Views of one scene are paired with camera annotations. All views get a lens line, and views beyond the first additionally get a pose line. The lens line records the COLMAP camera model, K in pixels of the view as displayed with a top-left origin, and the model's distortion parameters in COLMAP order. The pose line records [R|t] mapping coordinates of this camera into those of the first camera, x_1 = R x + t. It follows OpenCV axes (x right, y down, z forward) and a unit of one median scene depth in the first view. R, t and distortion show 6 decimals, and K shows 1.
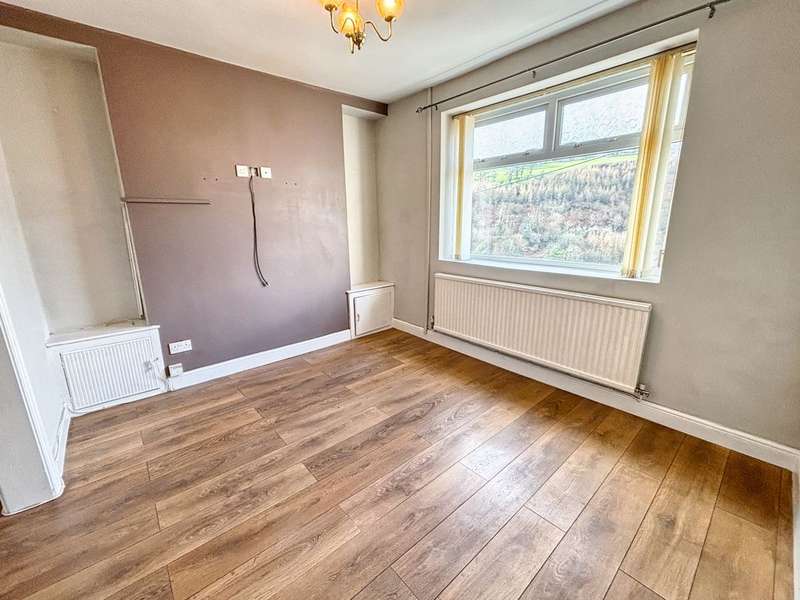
lens RADIAL K [[331.8, 0, 400.0], [0, 331.8, 300.0], [0, 0, 1]] dist [0.000446, -0.000148]
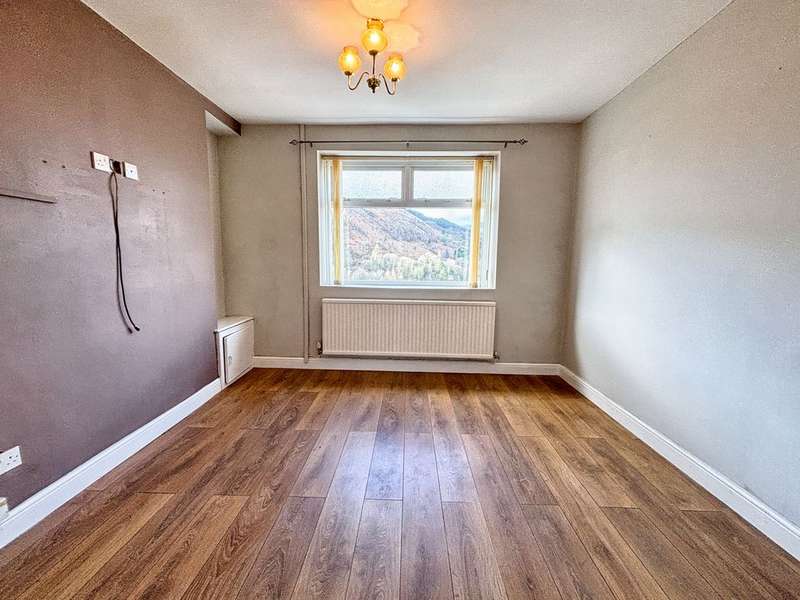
lens RADIAL K [[332.6, 0, 389.5], [0, 332.6, 300.7], [0, 0, 1]] dist [-0.001631, -0.000256]
pose [[0.687314, -0.071964, 0.722787, -0.563889], [0.150727, 0.987551, -0.045004, 0.003222], [-0.710550, 0.139875, 0.689604, 0.163139]]
